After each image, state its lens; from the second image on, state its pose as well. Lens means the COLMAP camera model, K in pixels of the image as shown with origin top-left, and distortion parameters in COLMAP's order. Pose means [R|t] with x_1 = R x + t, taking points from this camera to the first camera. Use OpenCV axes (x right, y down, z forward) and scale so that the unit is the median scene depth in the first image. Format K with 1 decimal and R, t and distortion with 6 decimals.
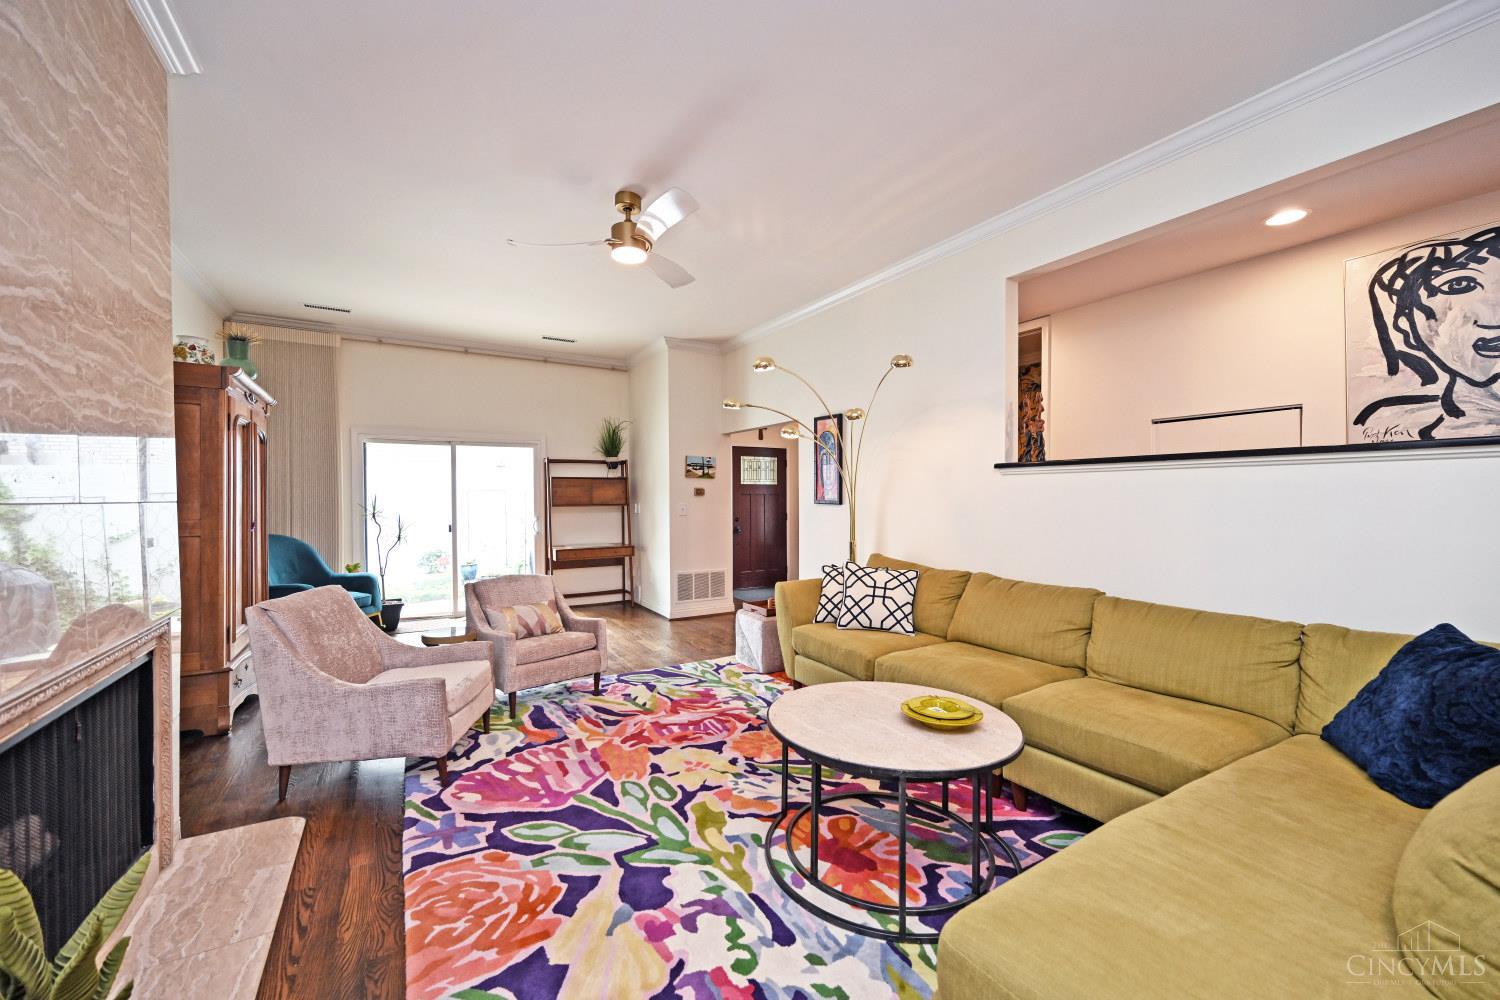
lens RADIAL K [[590.3, 0, 757.3], [0, 590.3, 506.8], [0, 0, 1]] dist [-0.001597, 0.000761]
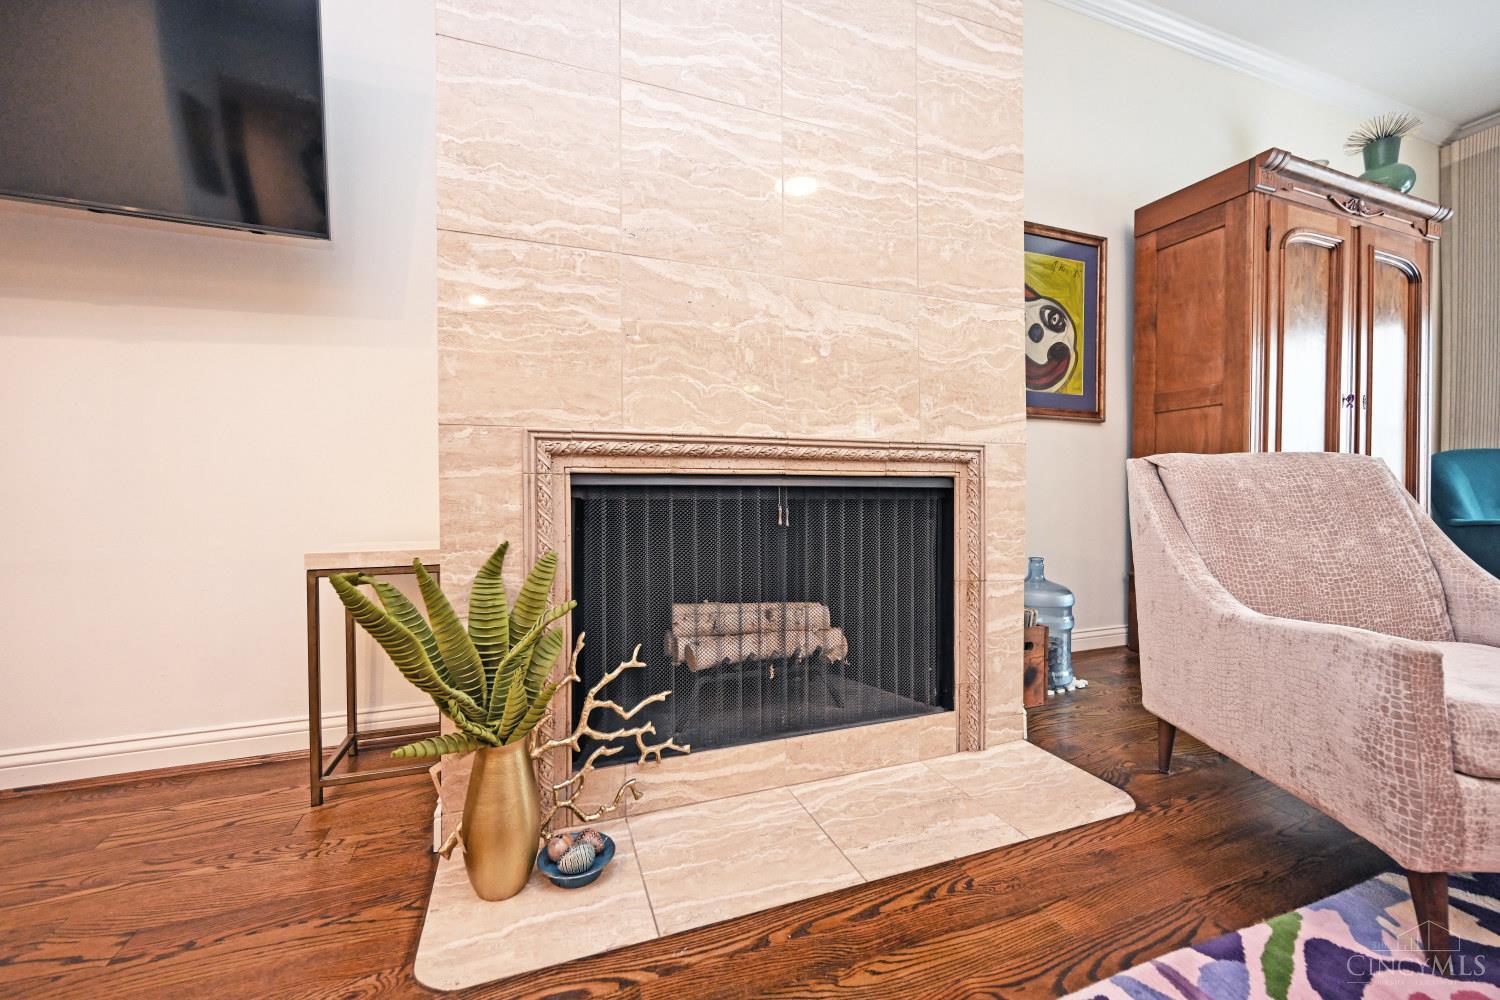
lens RADIAL K [[590.3, 0, 750.2], [0, 590.3, 498.9], [0, 0, 1]] dist [-0.001597, 0.000761]
pose [[-0.191239, 0.009801, -0.981495, -0.219611], [-0.010912, 0.999867, 0.012111, 0.373674], [0.981483, 0.013026, -0.191106, 1.242960]]
